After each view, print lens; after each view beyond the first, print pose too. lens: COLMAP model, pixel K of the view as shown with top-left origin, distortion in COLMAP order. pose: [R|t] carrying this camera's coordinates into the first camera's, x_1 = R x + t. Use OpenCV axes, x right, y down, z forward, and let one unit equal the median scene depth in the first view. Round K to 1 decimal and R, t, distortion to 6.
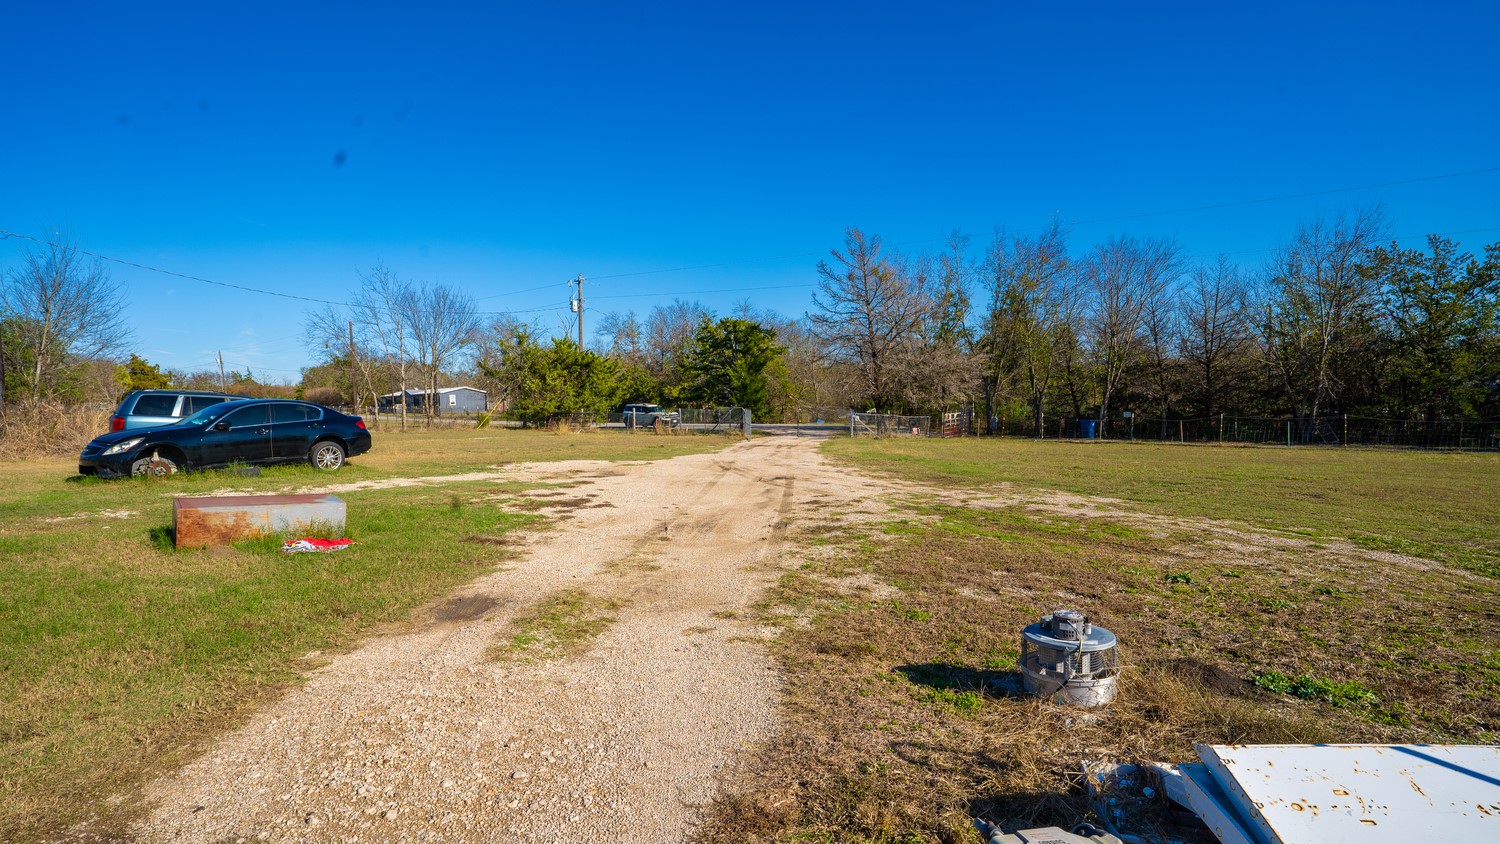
lens RADIAL K [[701.3, 0, 748.1], [0, 701.3, 414.3], [0, 0, 1]] dist [-0.072588, 0.030020]
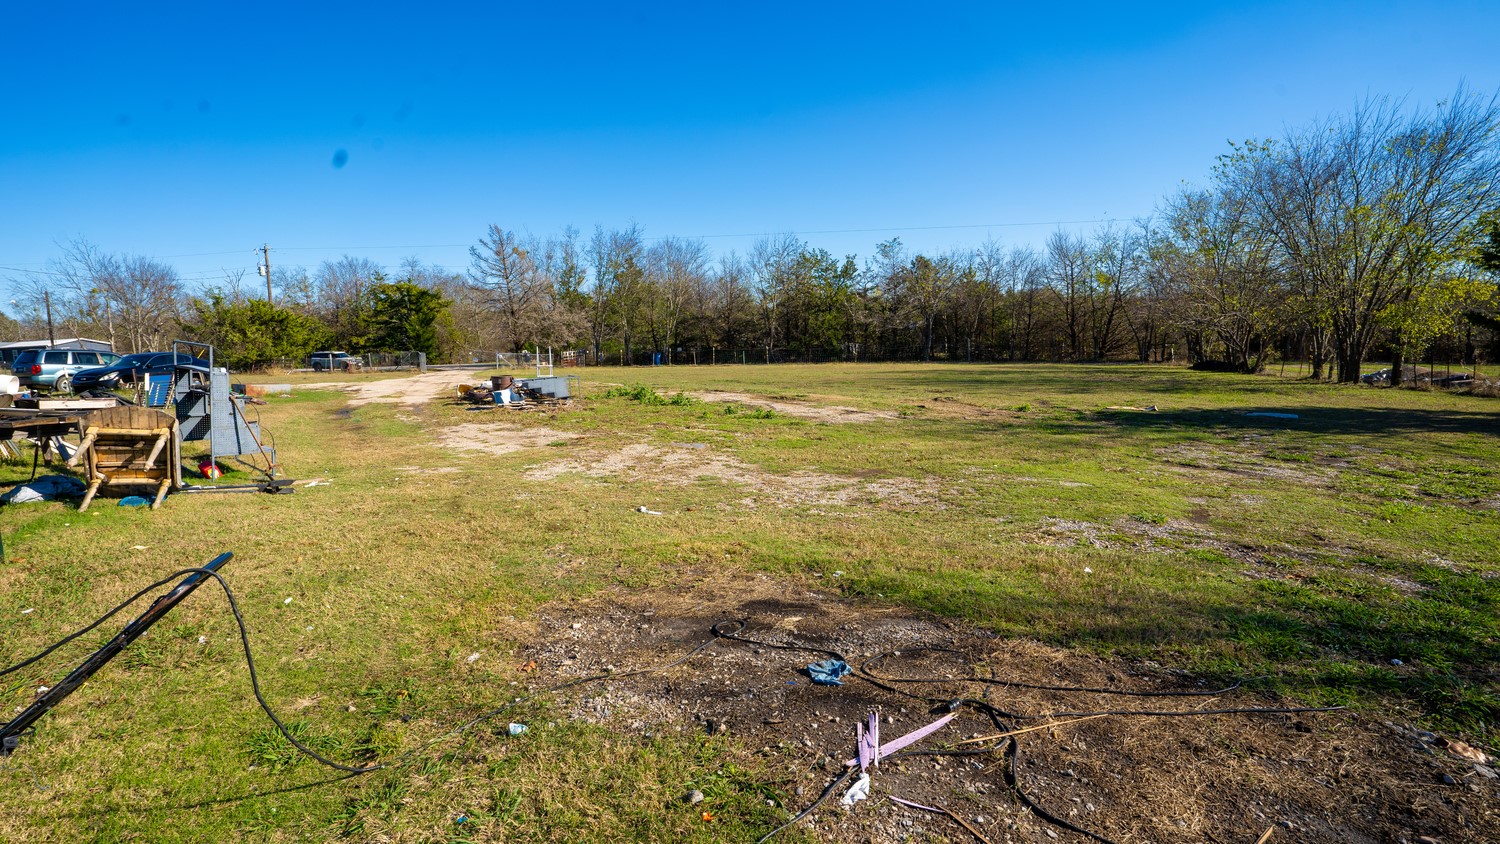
lens RADIAL K [[703.1, 0, 747.0], [0, 703.1, 409.1], [0, 0, 1]] dist [-0.077965, 0.031667]
pose [[0.902568, -0.057227, 0.426728, -0.010041], [0.024717, 0.996380, 0.081343, 0.007780], [-0.429838, -0.062871, 0.900714, -0.477029]]
